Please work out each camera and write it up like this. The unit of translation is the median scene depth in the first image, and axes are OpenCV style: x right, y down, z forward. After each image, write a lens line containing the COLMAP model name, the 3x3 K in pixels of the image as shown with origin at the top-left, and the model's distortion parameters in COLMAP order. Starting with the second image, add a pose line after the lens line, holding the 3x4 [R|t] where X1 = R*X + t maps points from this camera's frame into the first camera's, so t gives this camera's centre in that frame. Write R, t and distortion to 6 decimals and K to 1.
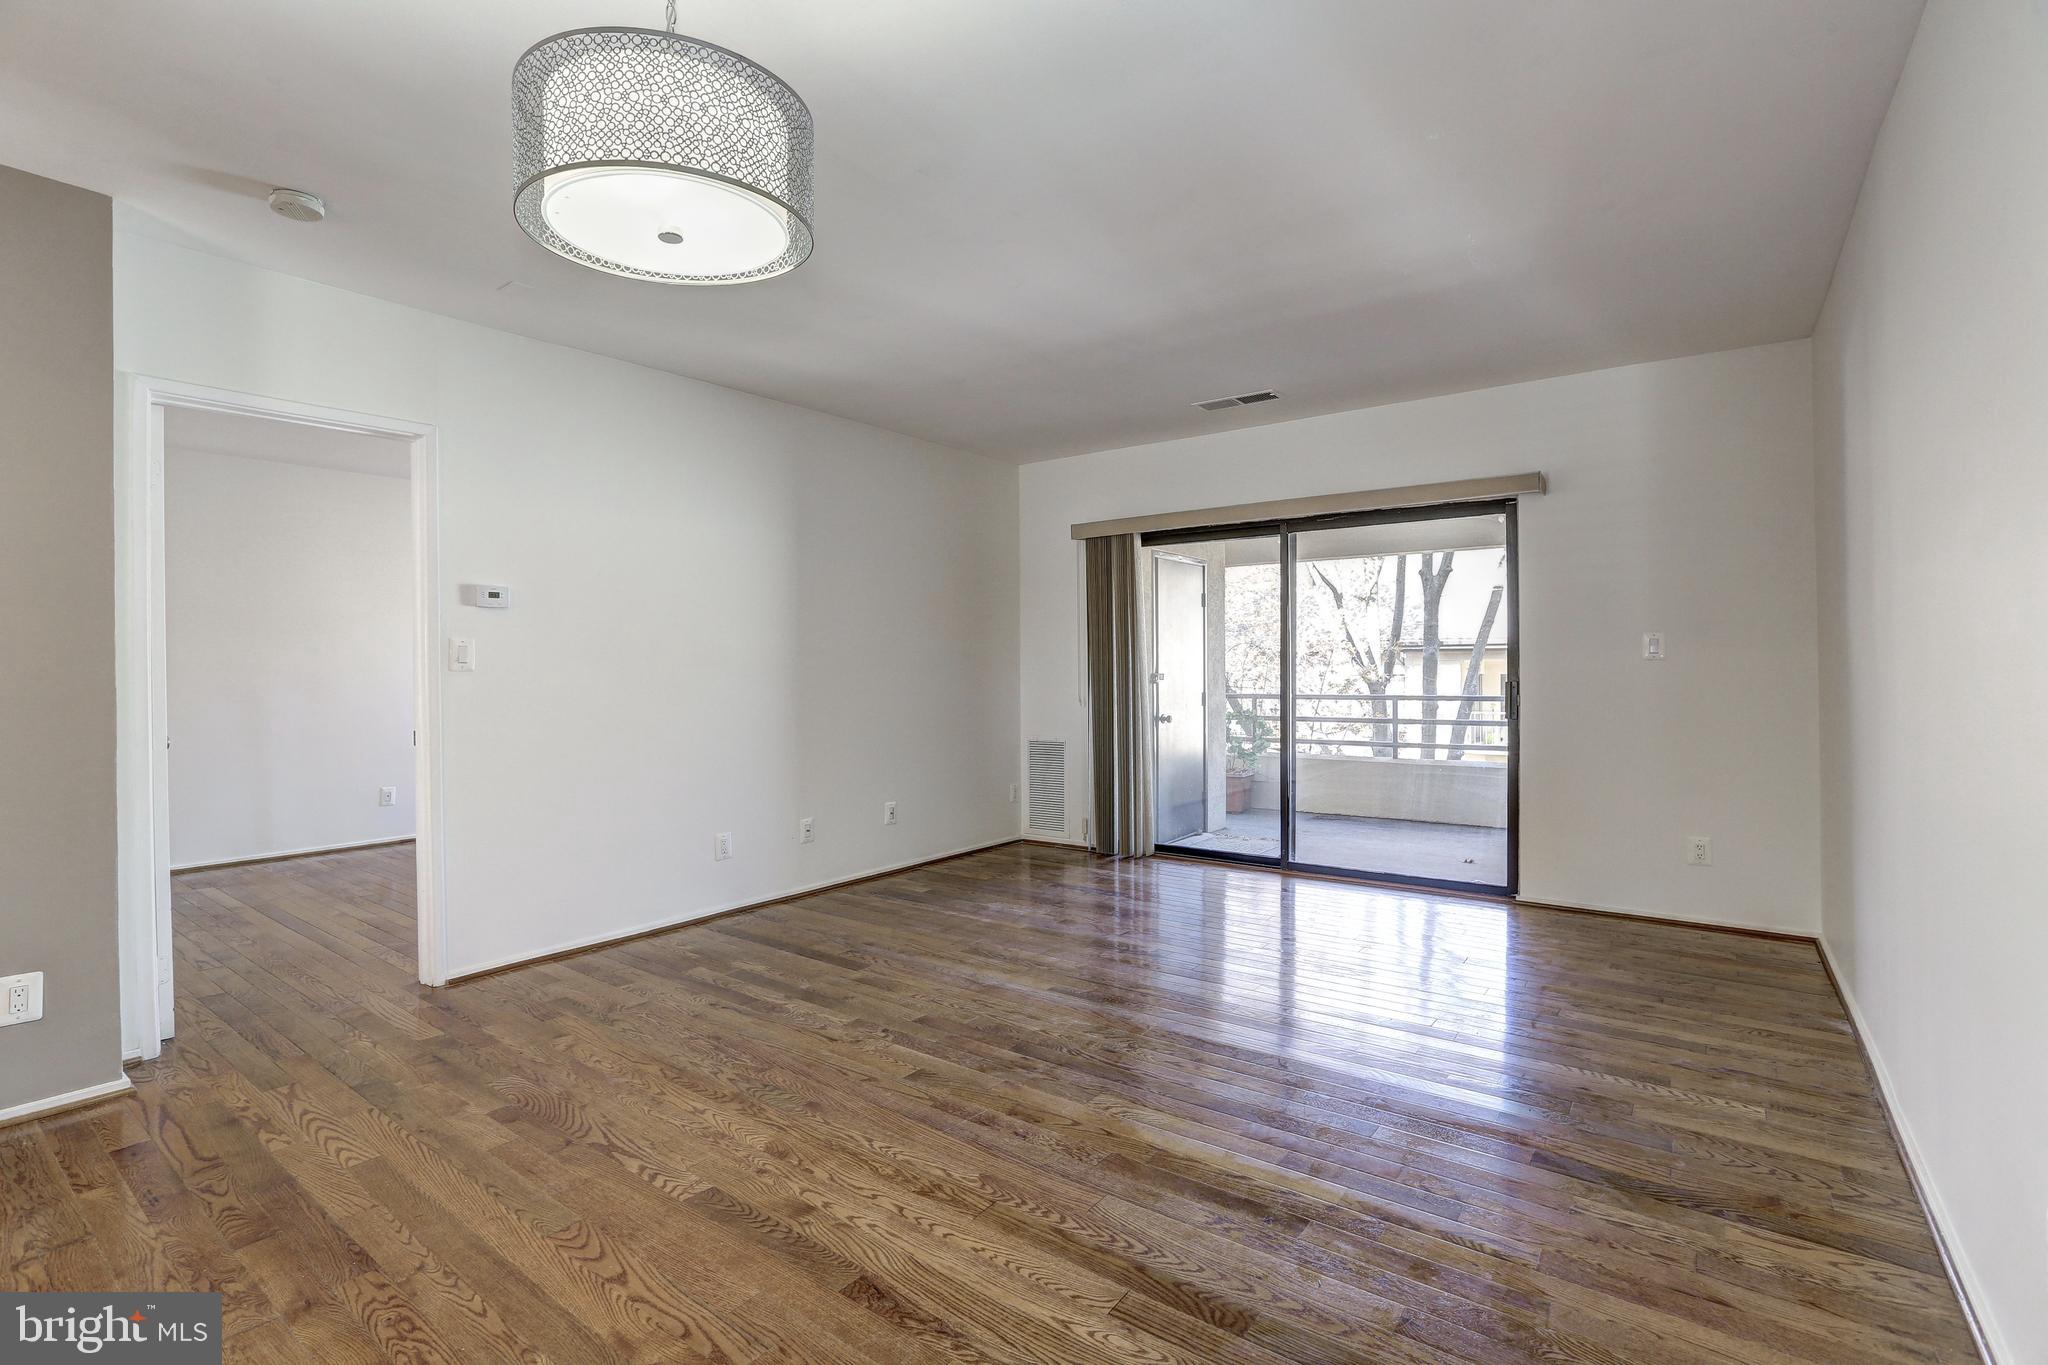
lens RADIAL K [[960.0, 0, 1024.0], [0, 960.0, 682.5], [0, 0, 1]] dist [-0.040164, 0.000401]
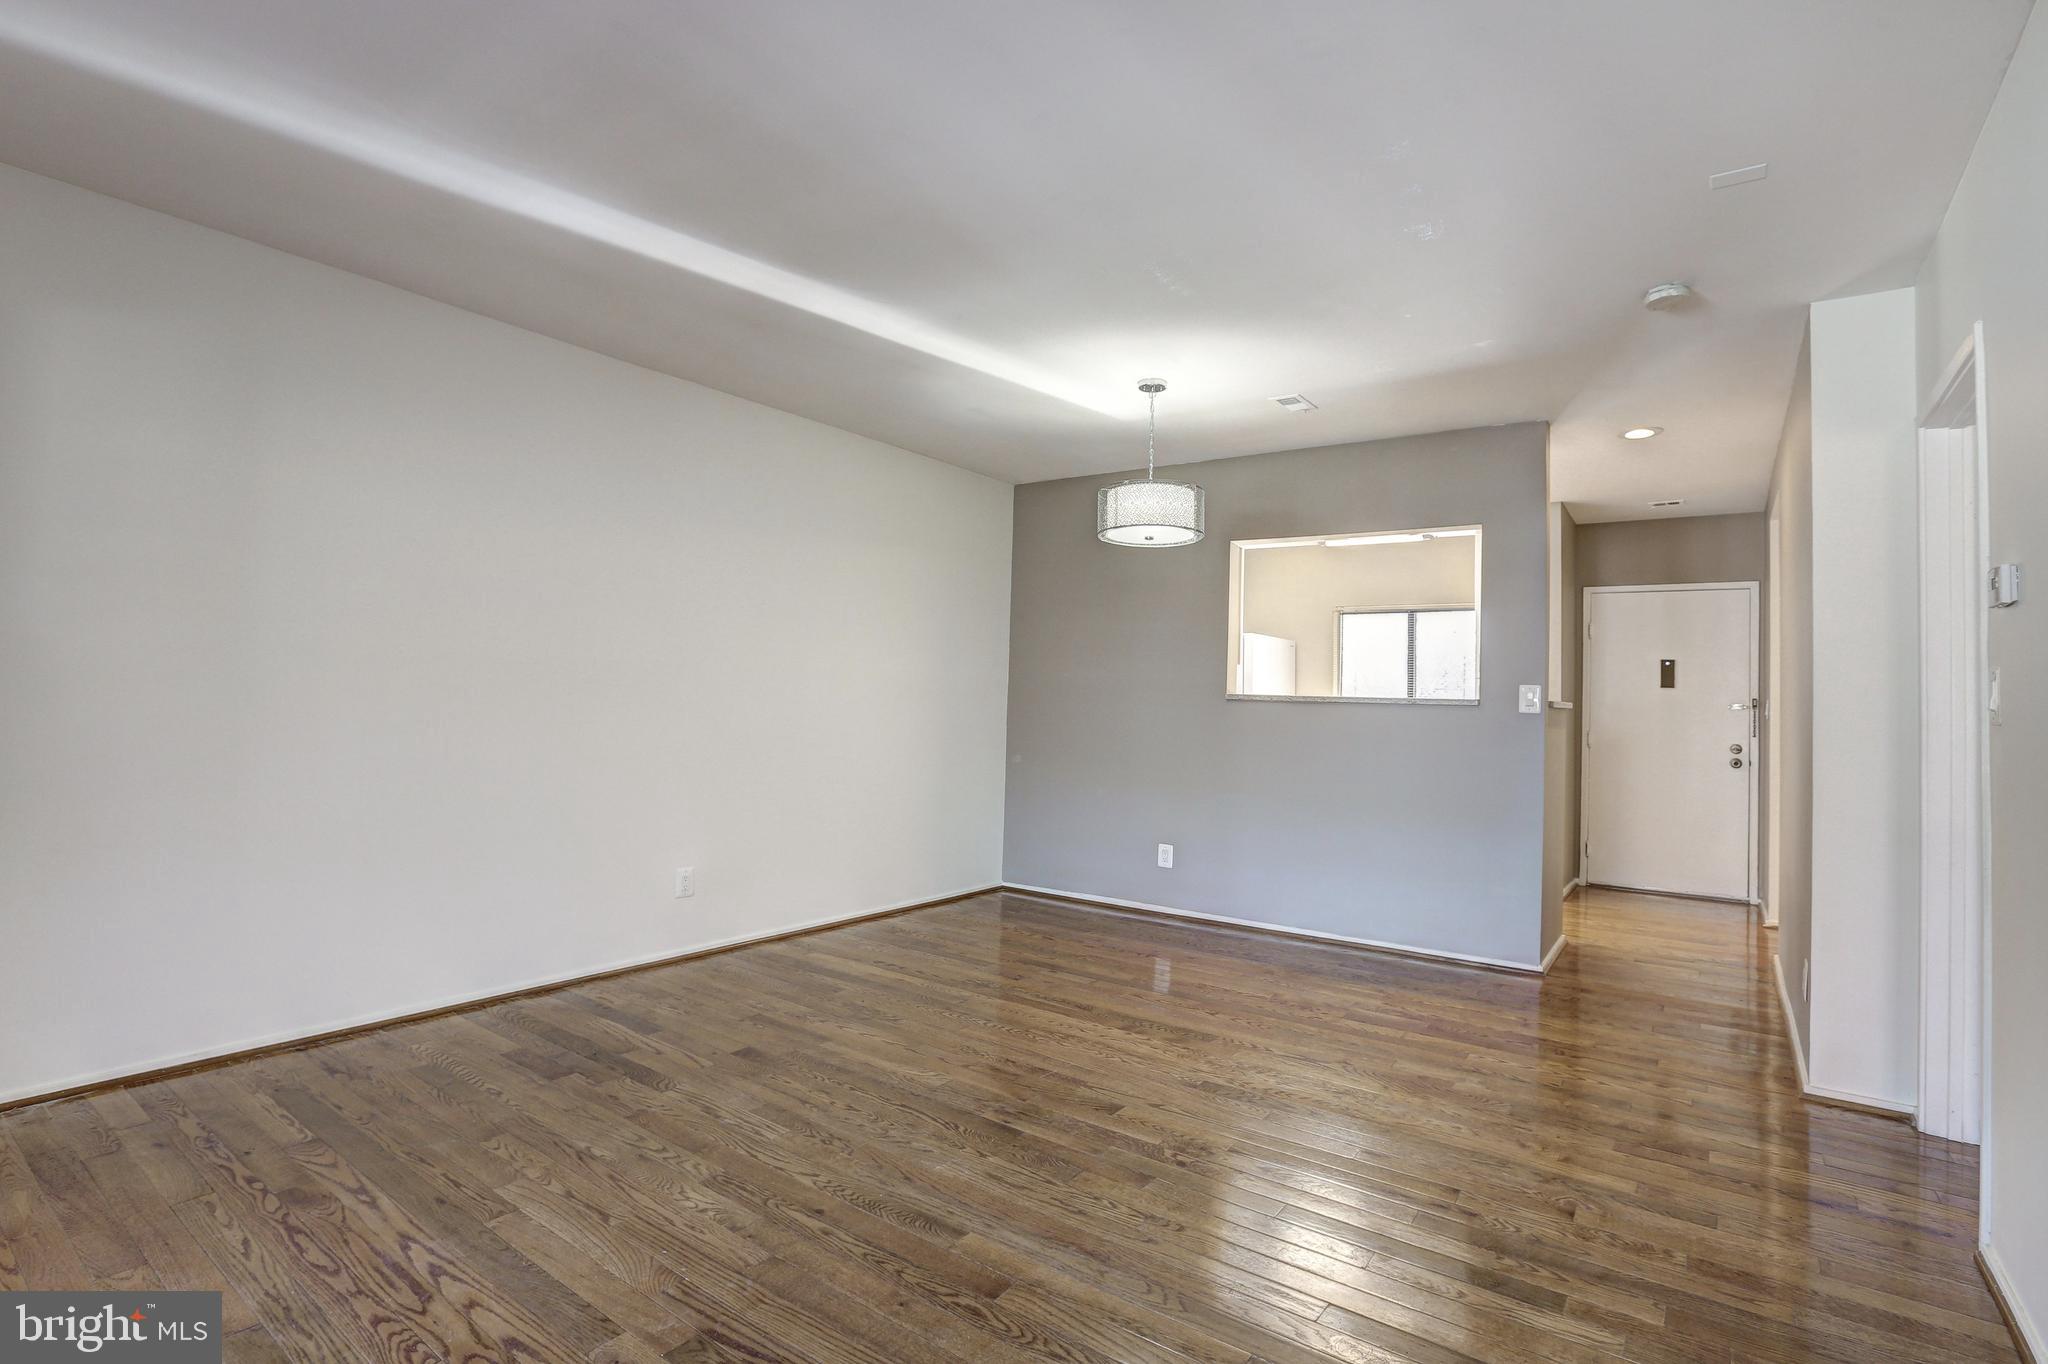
lens RADIAL K [[960.0, 0, 1024.0], [0, 960.0, 682.0], [0, 0, 1]] dist [-0.040164, 0.000401]
pose [[-0.999688, -0.021380, -0.012885, 0.004939], [-0.021341, 0.999767, -0.003146, -0.036392], [0.012949, -0.002870, -0.999912, 2.093222]]
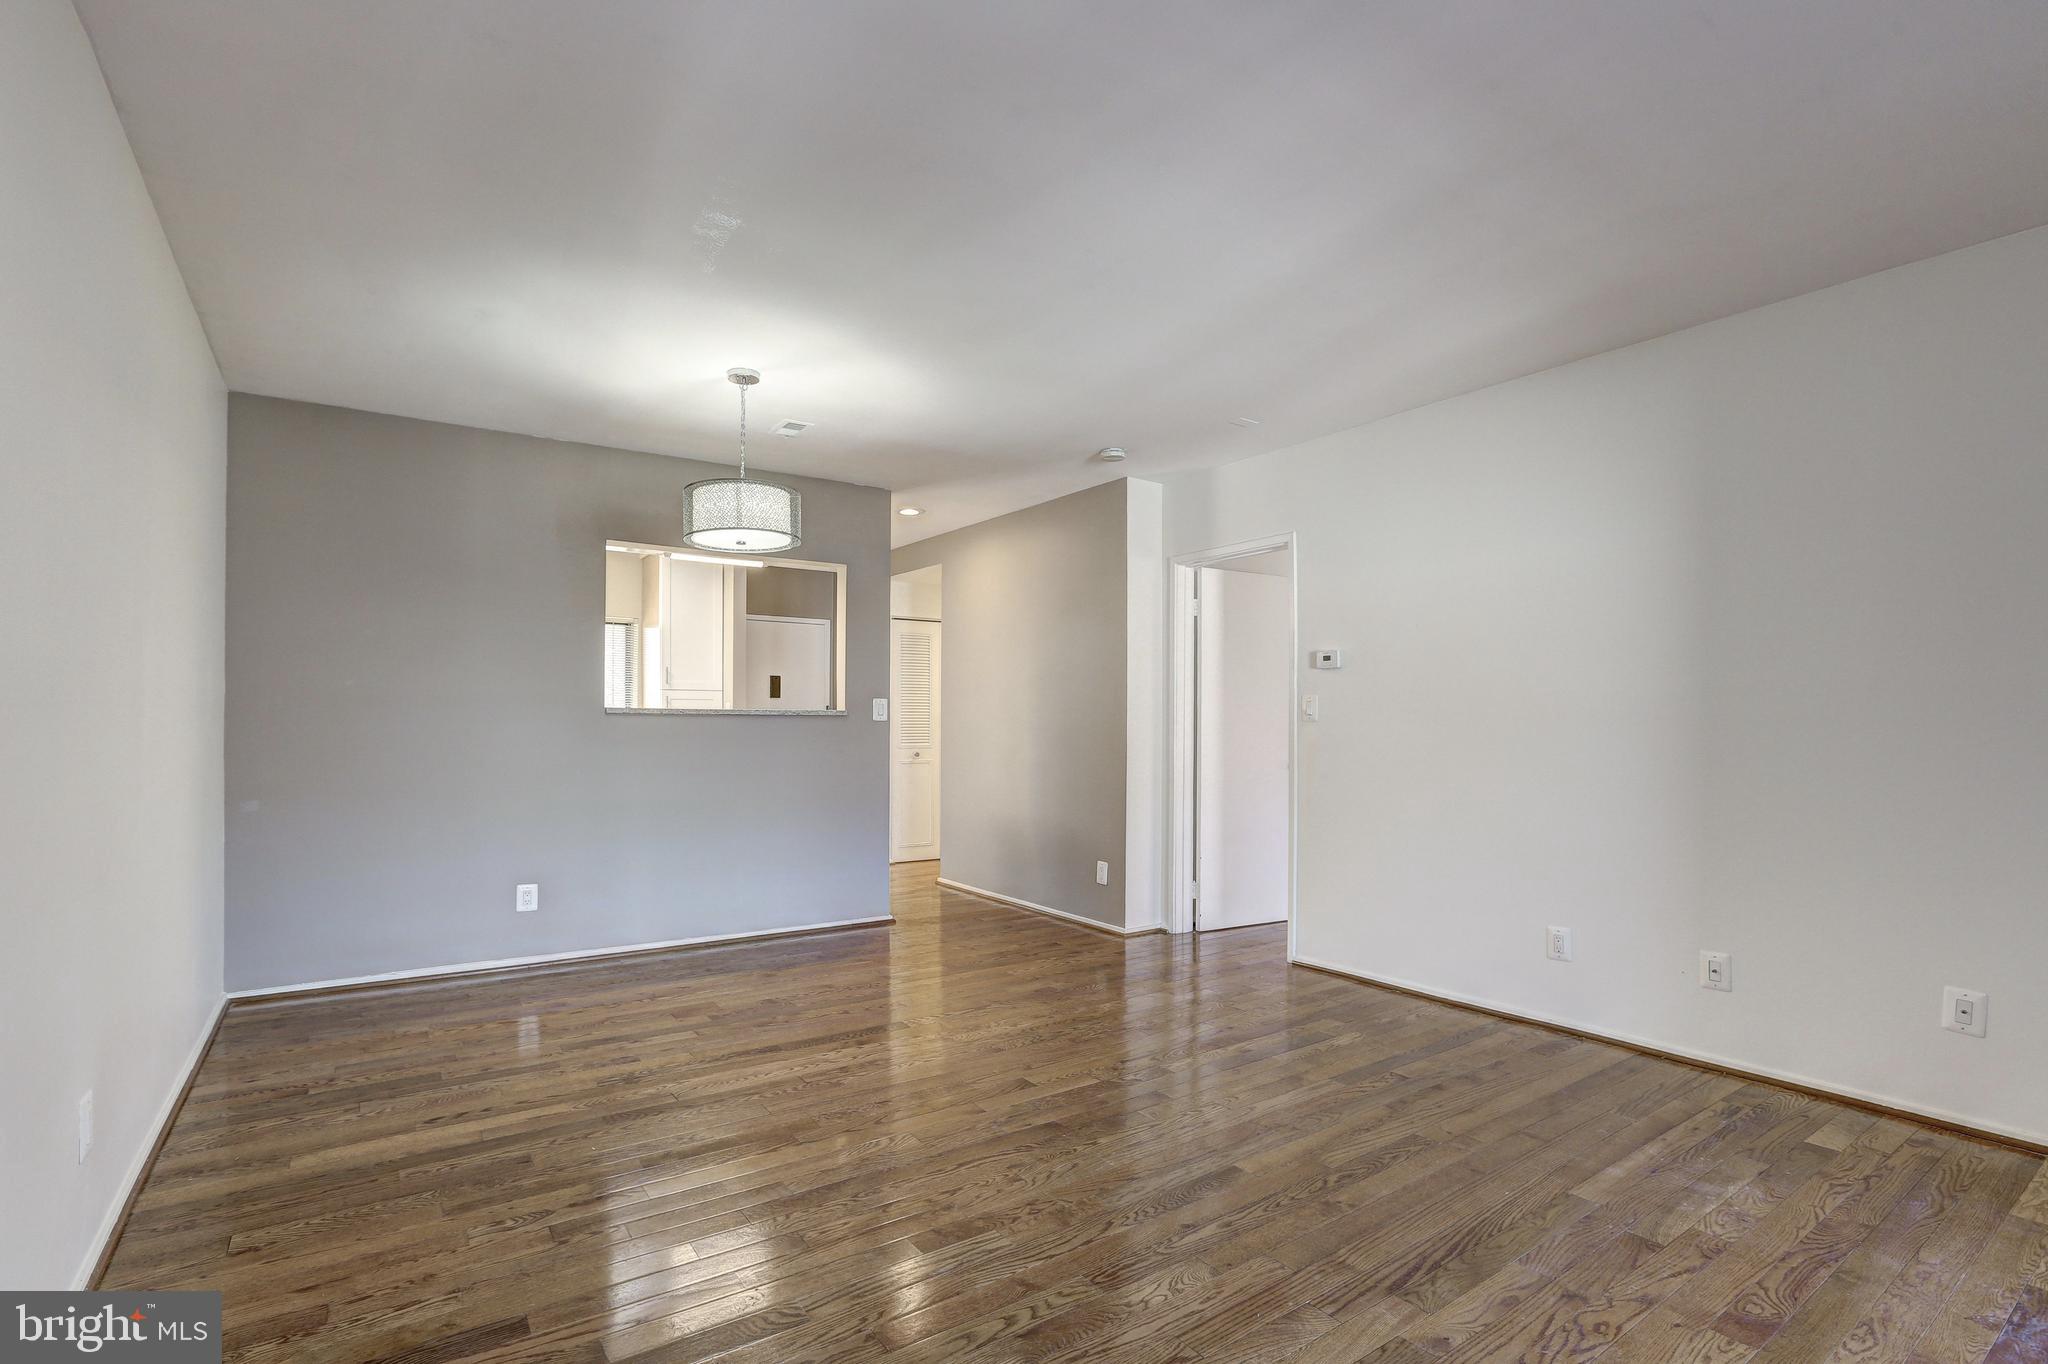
lens RADIAL K [[932.1, 0, 986.0], [0, 932.1, 728.0], [0, 0, 1]] dist [-0.069132, 0.030494]
pose [[-0.345918, 0.011993, -0.938188, 0.958582], [-0.013387, 0.999753, 0.017716, -0.026317], [0.938169, 0.018688, -0.345672, 1.383503]]
